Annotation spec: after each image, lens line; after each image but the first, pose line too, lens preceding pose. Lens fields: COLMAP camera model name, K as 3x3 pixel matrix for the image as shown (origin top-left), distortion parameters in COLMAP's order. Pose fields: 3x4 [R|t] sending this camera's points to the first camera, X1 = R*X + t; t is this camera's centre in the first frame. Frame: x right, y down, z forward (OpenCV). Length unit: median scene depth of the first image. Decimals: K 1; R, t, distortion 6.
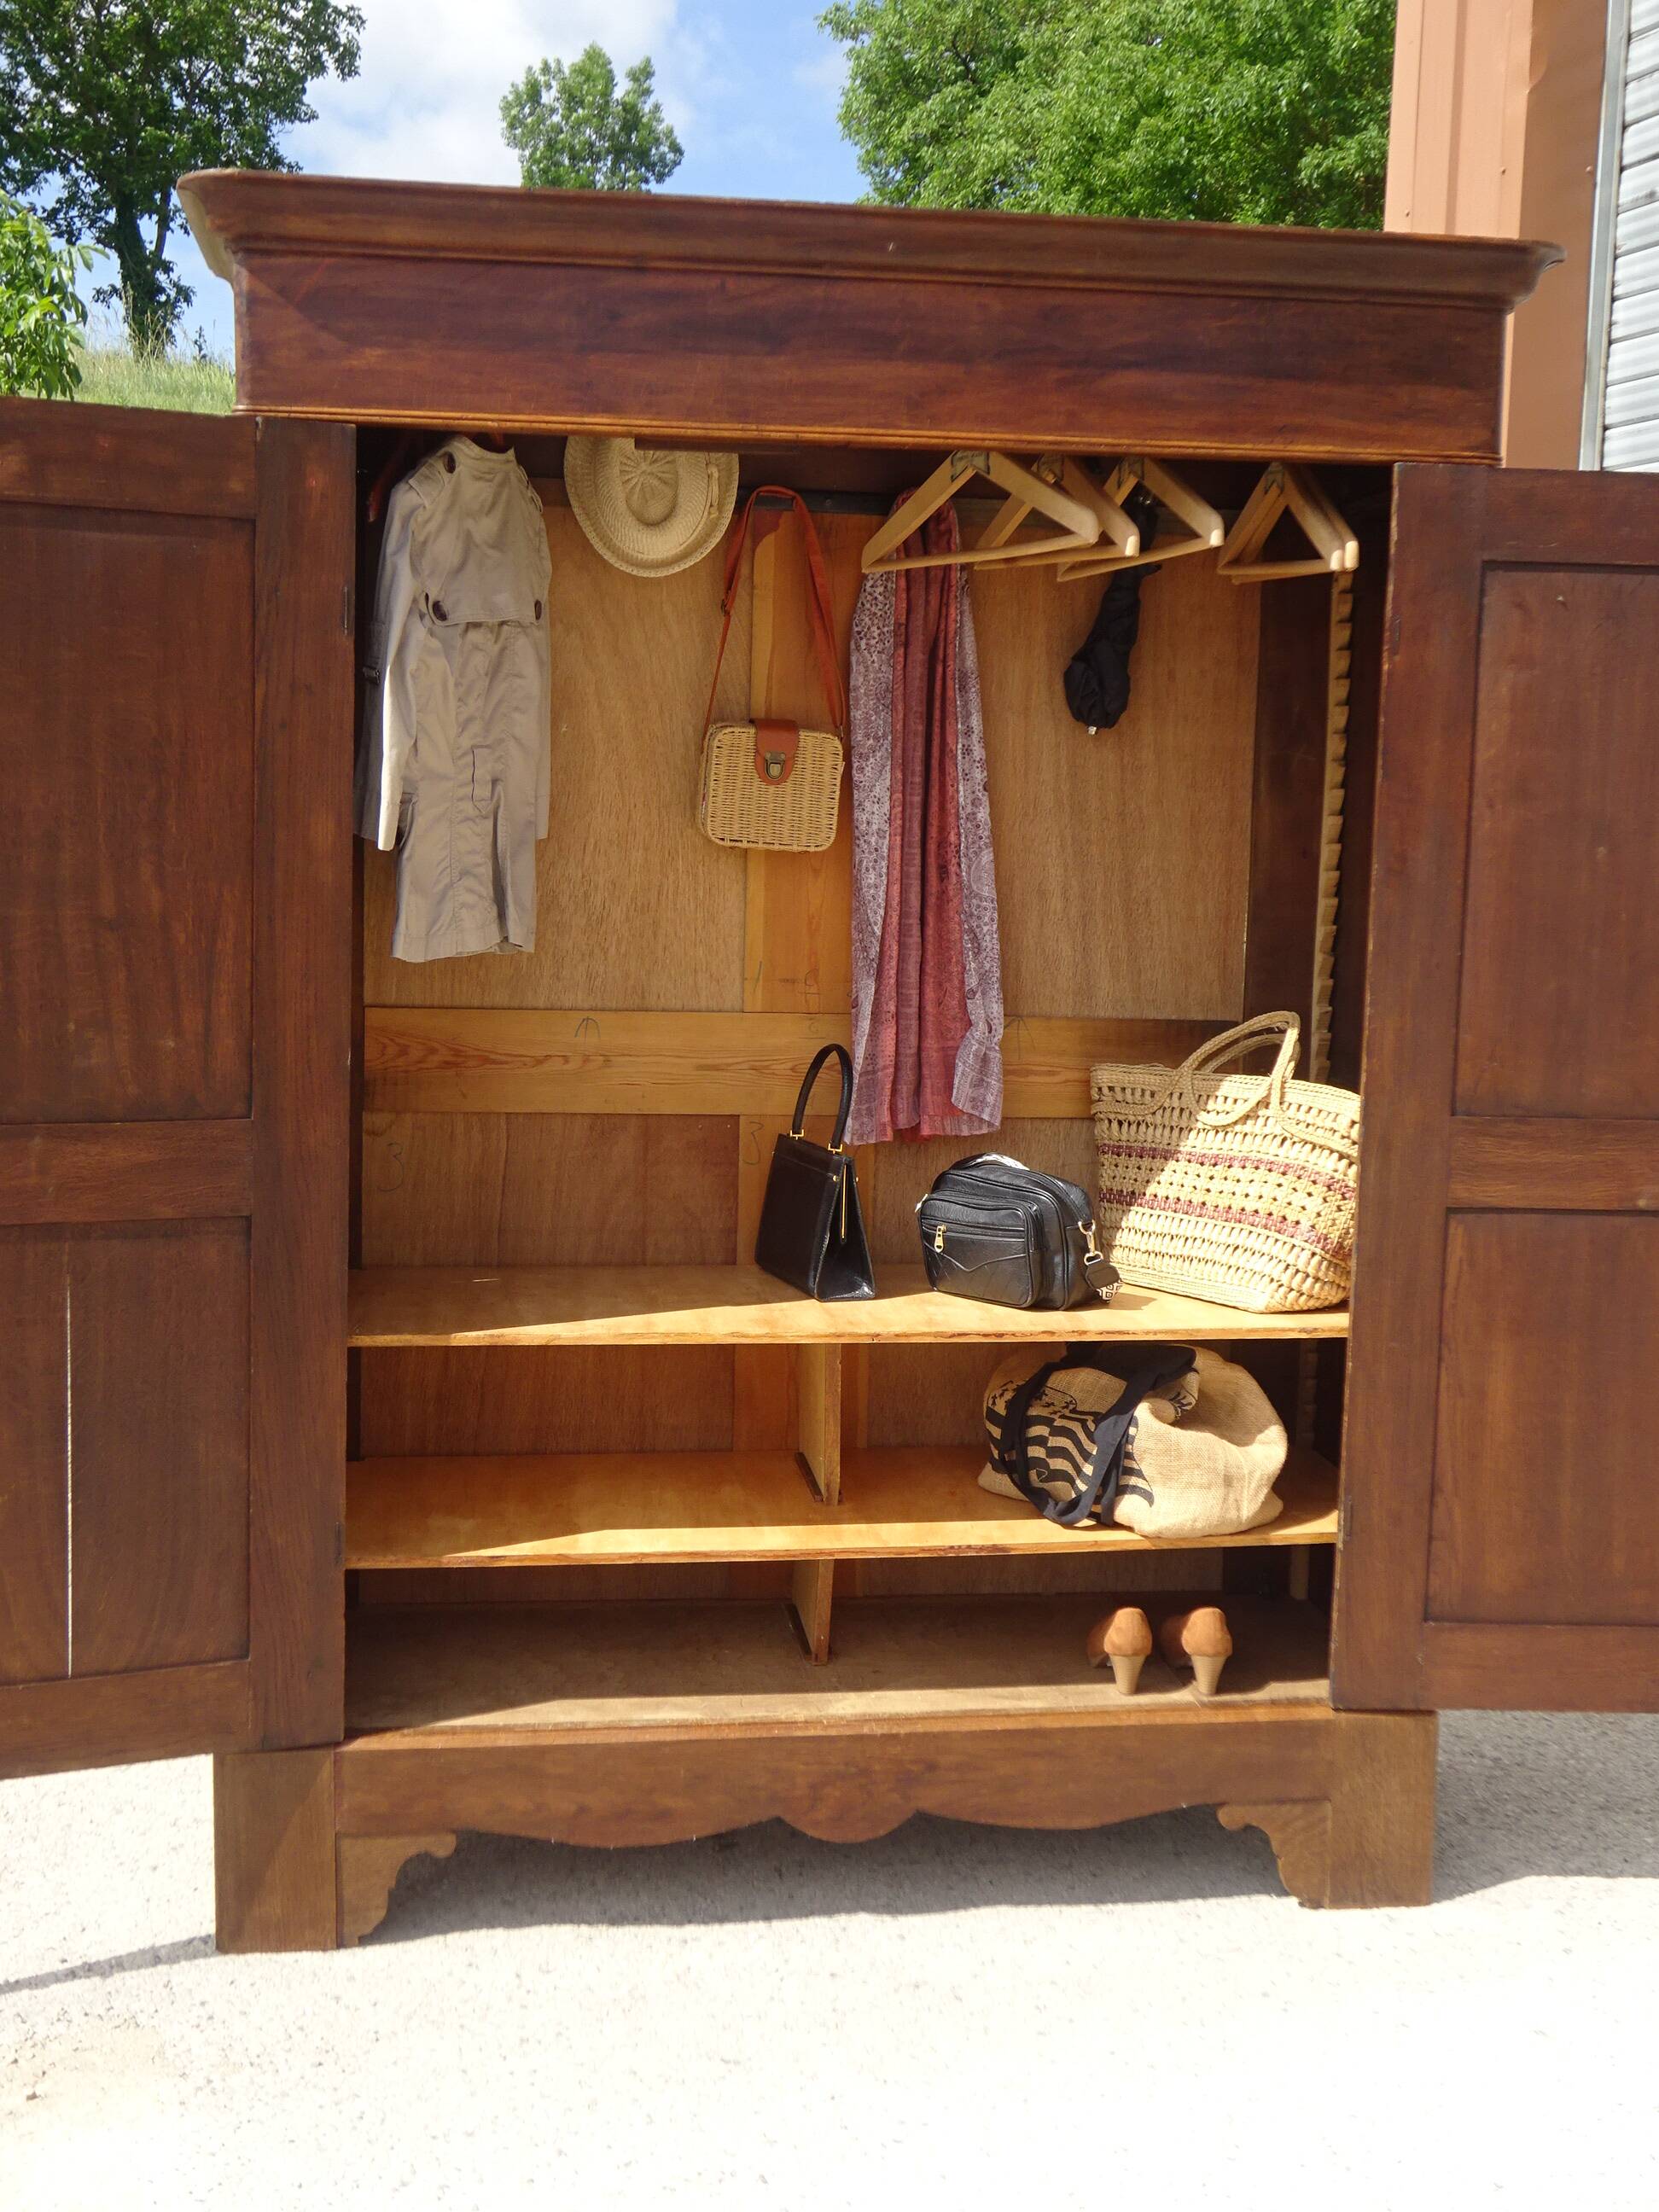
lens RADIAL K [[2585.2, 0, 840.7], [0, 2585.2, 1102.3], [0, 0, 1]] dist [0.036717, 0.000000]
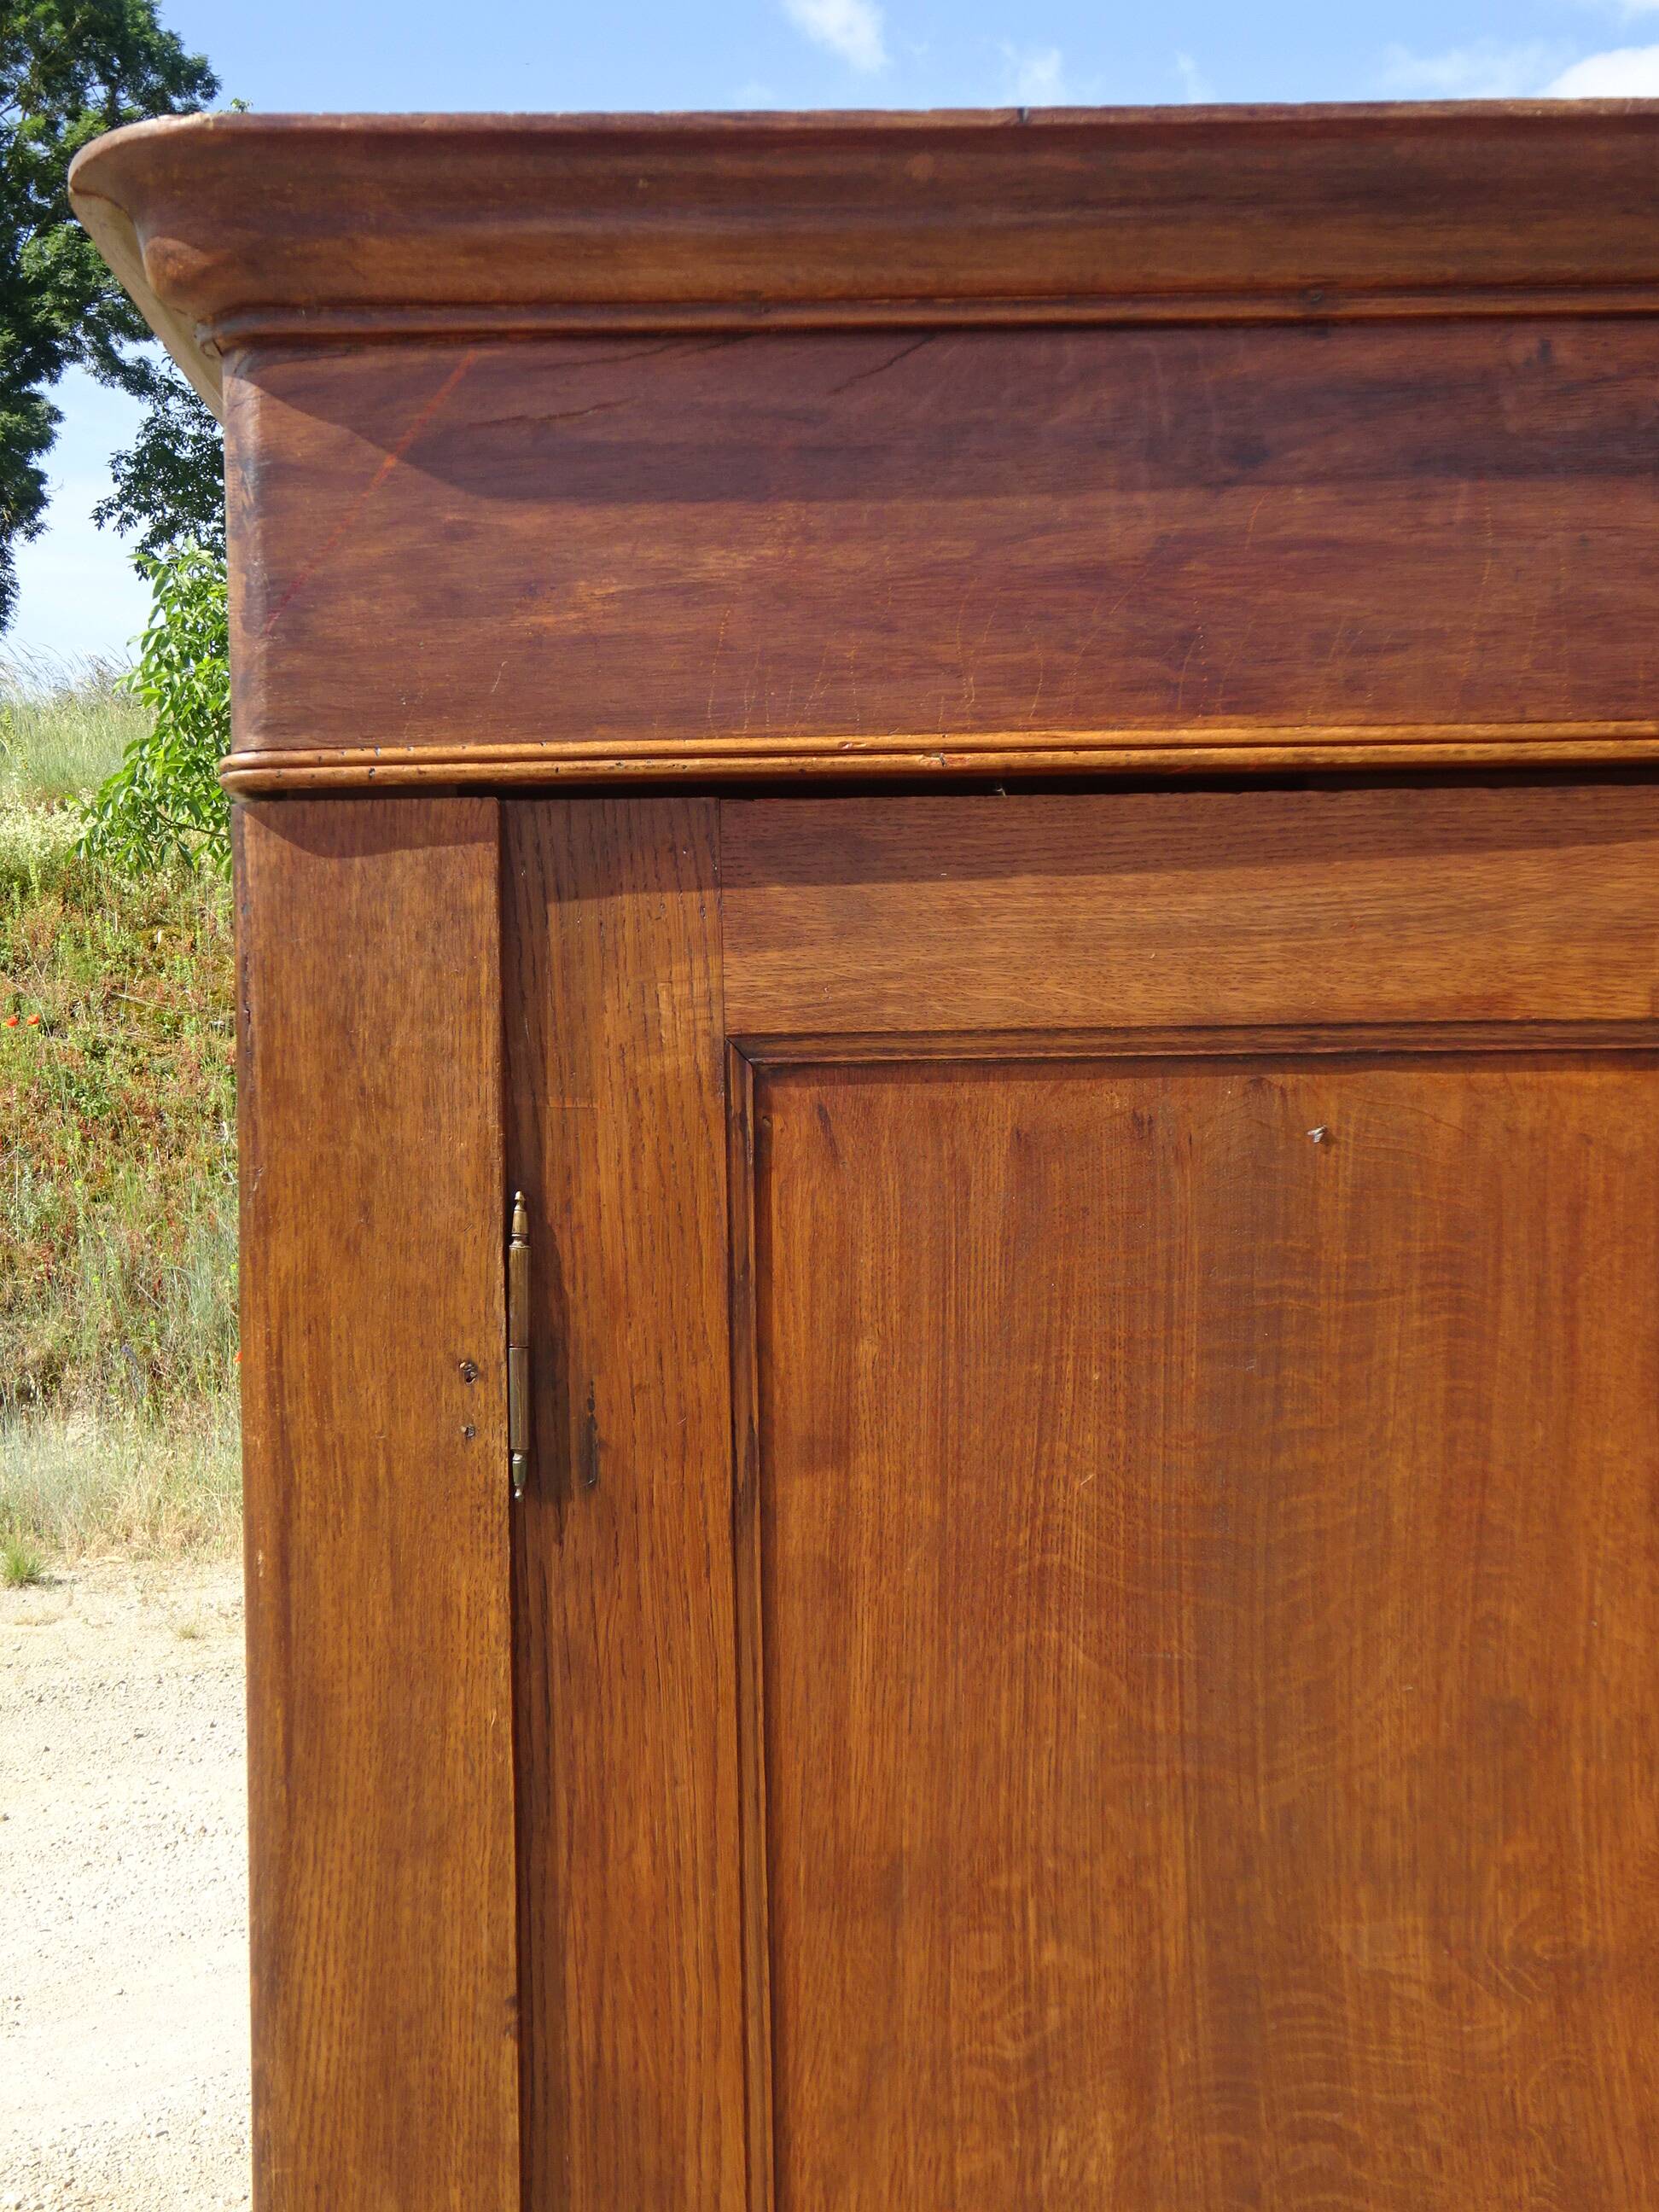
lens RADIAL K [[2807.0, 0, 825.8], [0, 2807.0, 1111.5], [0, 0, 1]] dist [0.017567, 0.000000]
pose [[0.992583, -0.043212, -0.113626, -0.089000], [0.027956, 0.990778, -0.132579, -0.136205], [0.118307, 0.128420, 0.984638, 0.521234]]
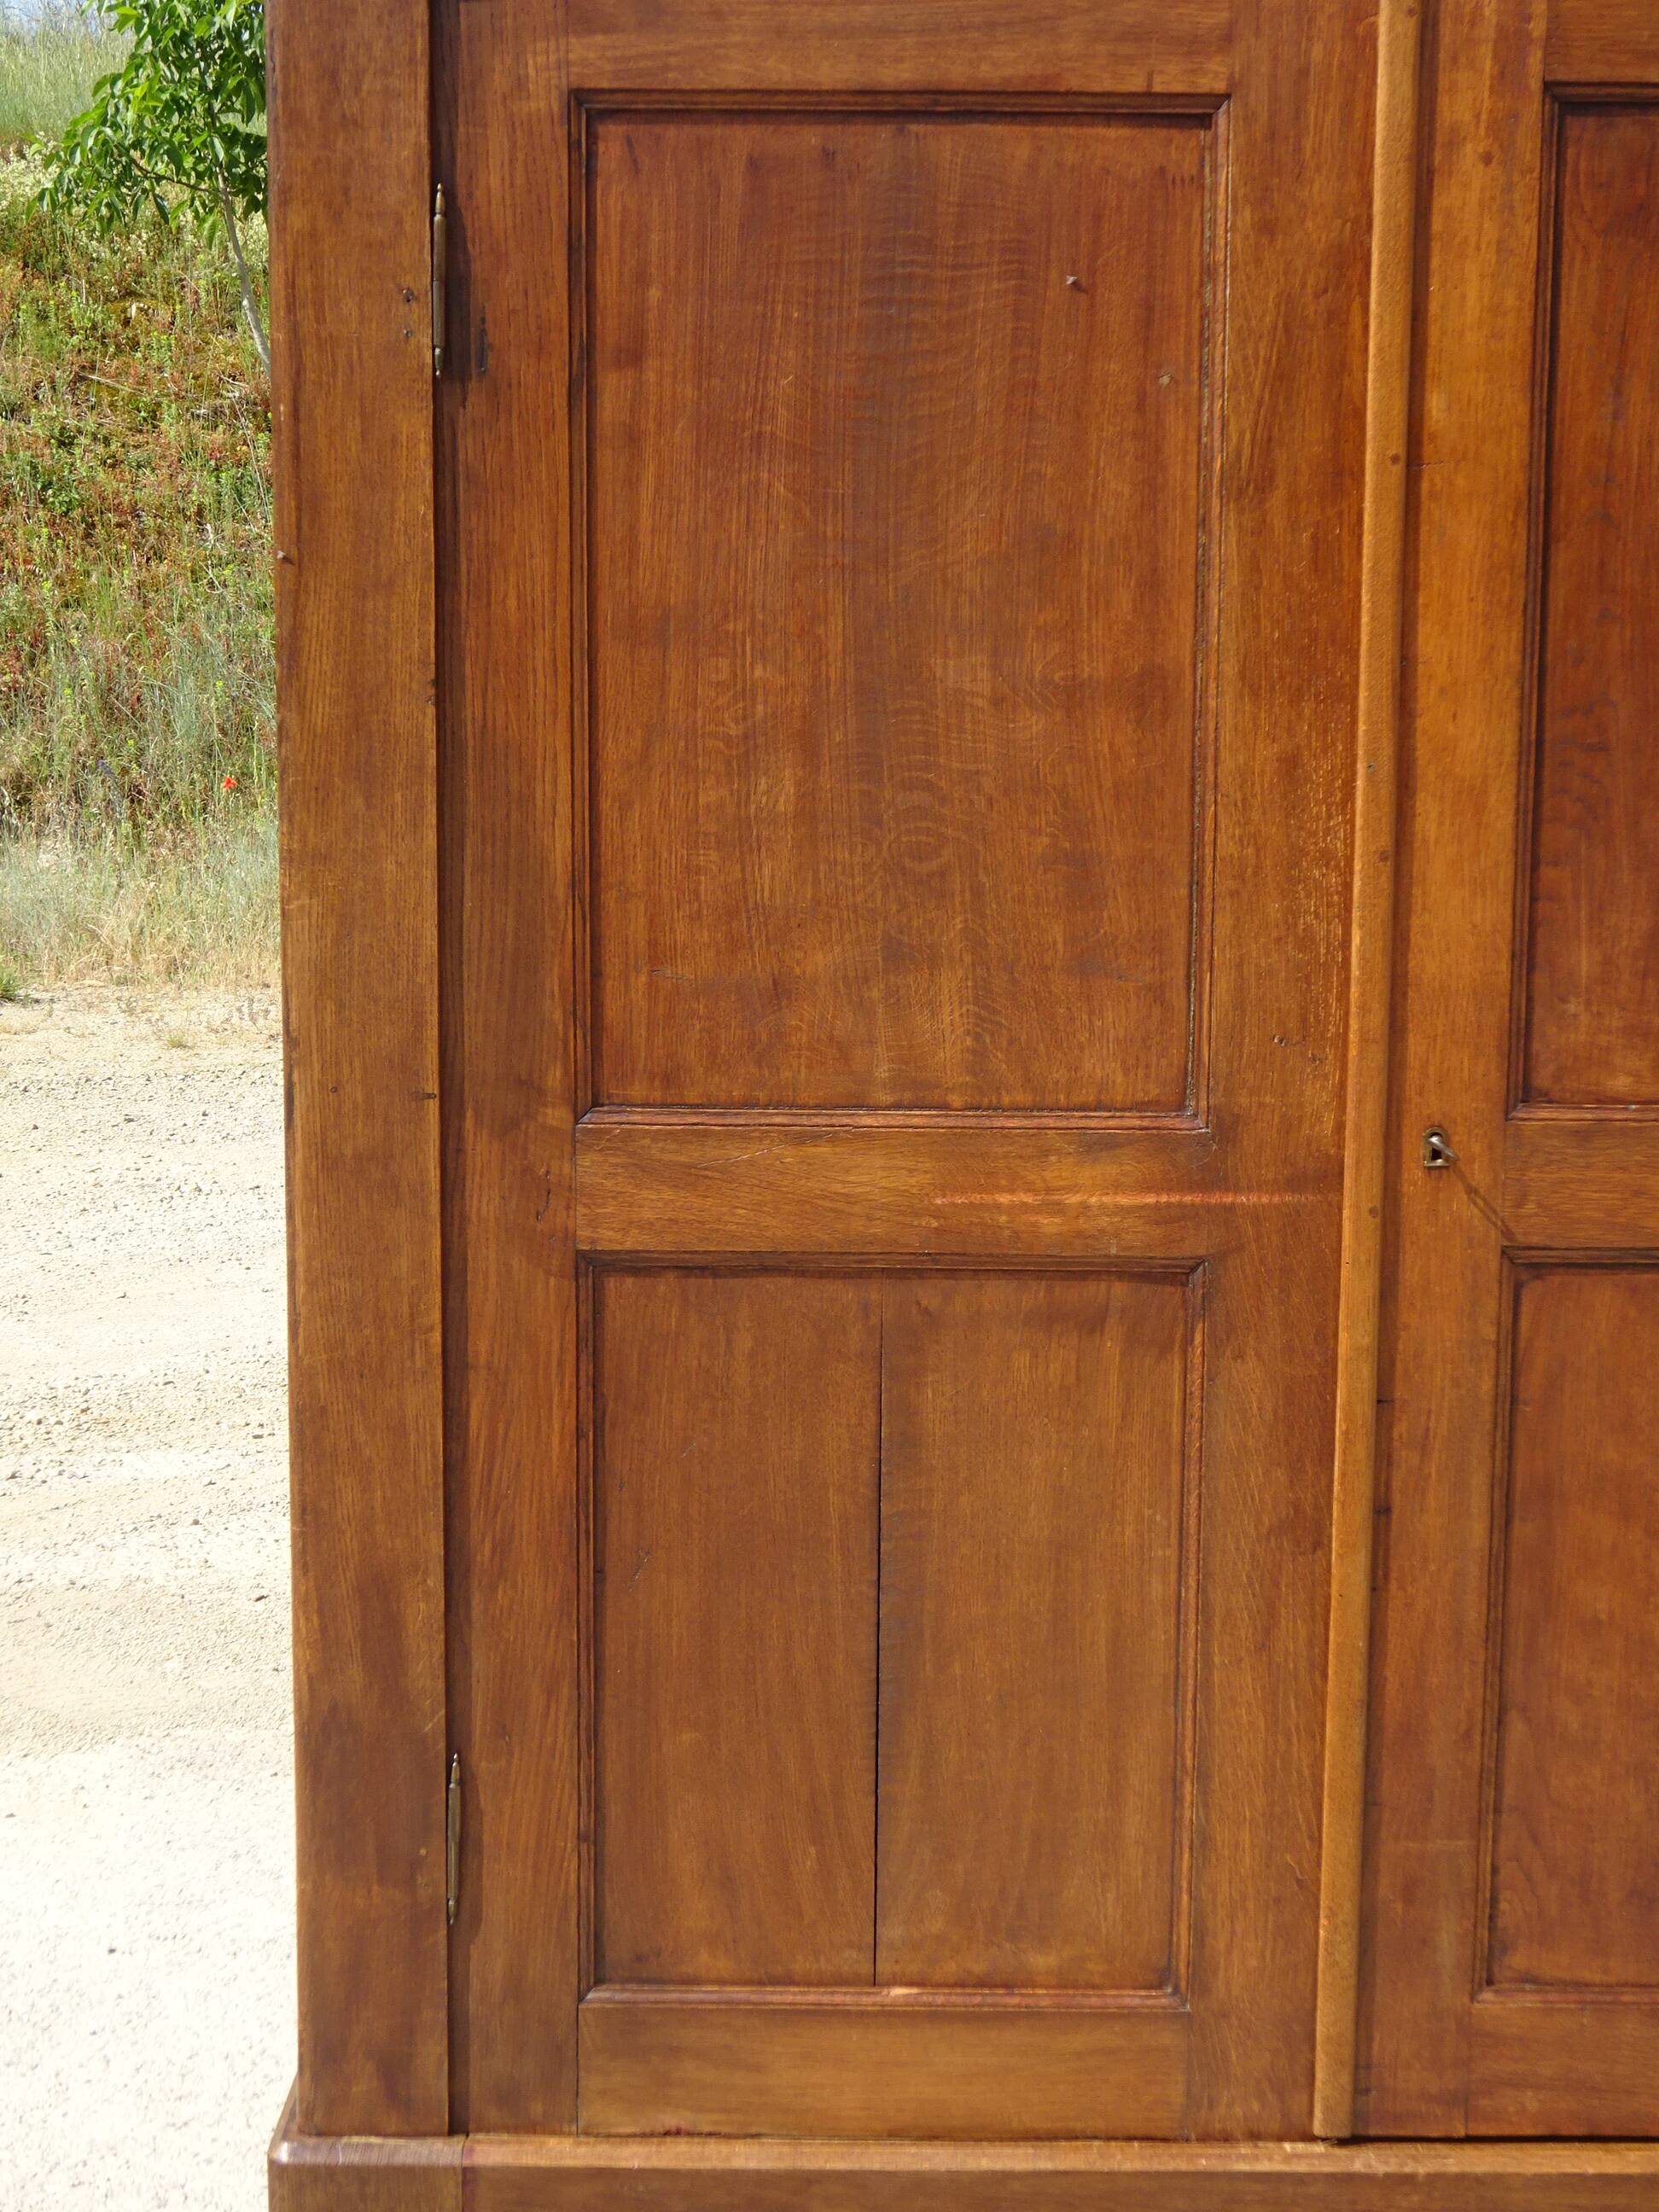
lens RADIAL K [[3405.1, 0, 833.5], [0, 3405.1, 1096.3], [0, 0, 1]] dist [0.016603, 0.000000]
pose [[0.989576, 0.003081, -0.143979, 0.005414], [-0.001093, 0.999903, 0.013880, -0.007368], [0.144008, -0.013578, 0.989483, 0.208990]]
